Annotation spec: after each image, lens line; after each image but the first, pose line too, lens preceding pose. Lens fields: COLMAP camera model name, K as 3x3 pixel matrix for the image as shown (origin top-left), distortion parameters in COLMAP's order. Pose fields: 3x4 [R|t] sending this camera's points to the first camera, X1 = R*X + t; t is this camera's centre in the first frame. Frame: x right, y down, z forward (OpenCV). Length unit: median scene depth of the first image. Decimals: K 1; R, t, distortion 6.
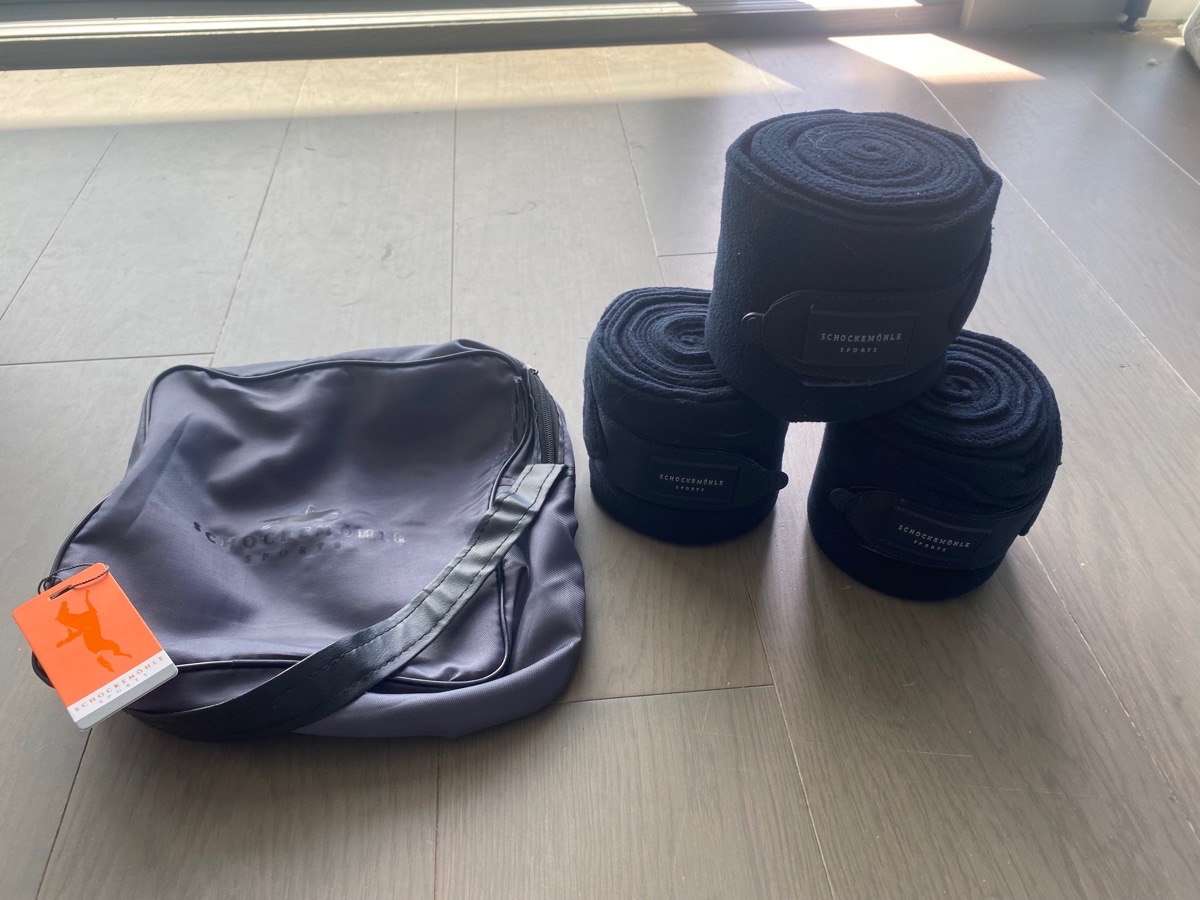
lens RADIAL K [[946.2, 0, 600.0], [0, 946.2, 450.0], [0, 0, 1]] dist [0.014129, 0.001043]
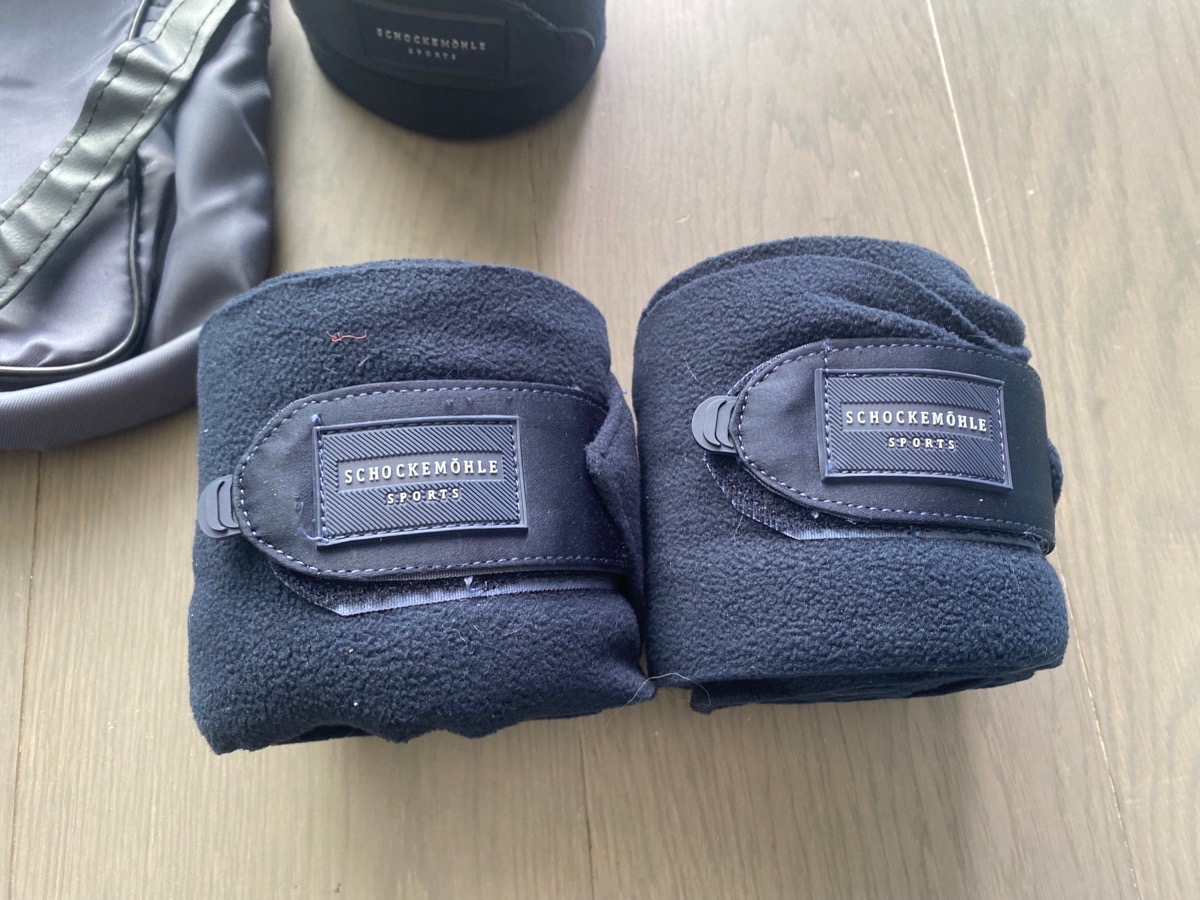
lens RADIAL K [[946.2, 0, 600.0], [0, 946.2, 450.0], [0, 0, 1]] dist [0.014129, 0.001043]
pose [[0.997943, 0.023039, 0.059821, 0.174048], [-0.049792, 0.866330, 0.496984, -0.047362], [-0.040374, -0.498941, 0.865695, 0.351721]]
